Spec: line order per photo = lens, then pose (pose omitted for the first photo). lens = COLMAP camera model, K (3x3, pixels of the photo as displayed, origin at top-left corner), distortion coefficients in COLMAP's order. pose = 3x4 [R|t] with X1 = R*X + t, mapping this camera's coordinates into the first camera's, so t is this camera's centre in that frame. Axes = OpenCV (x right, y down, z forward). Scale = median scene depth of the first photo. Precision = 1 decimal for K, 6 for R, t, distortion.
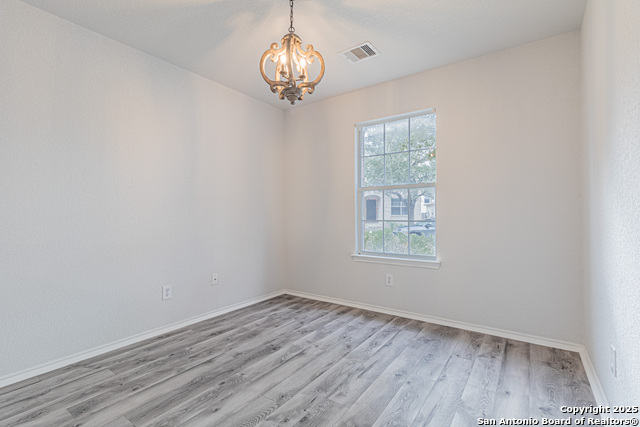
lens RADIAL K [[298.7, 0, 317.7], [0, 298.7, 215.8], [0, 0, 1]] dist [0.004298, 0.001653]
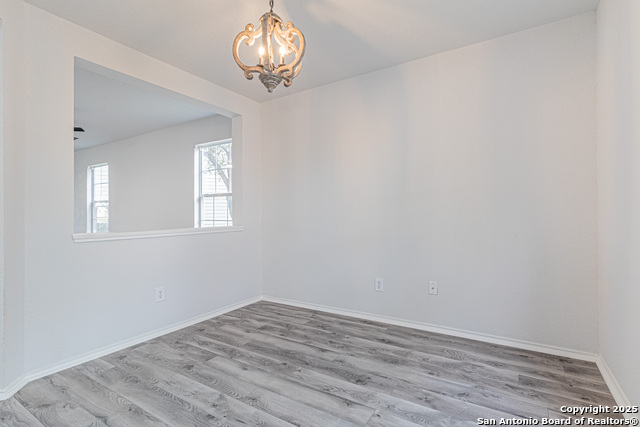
lens RADIAL K [[291.0, 0, 317.3], [0, 291.0, 213.8], [0, 0, 1]] dist [0.001518, 0.000596]
pose [[0.076585, 0.002025, -0.997061, 0.629201], [0.005471, 0.999982, 0.002451, -0.002940], [0.997048, -0.005642, 0.076572, 0.844399]]
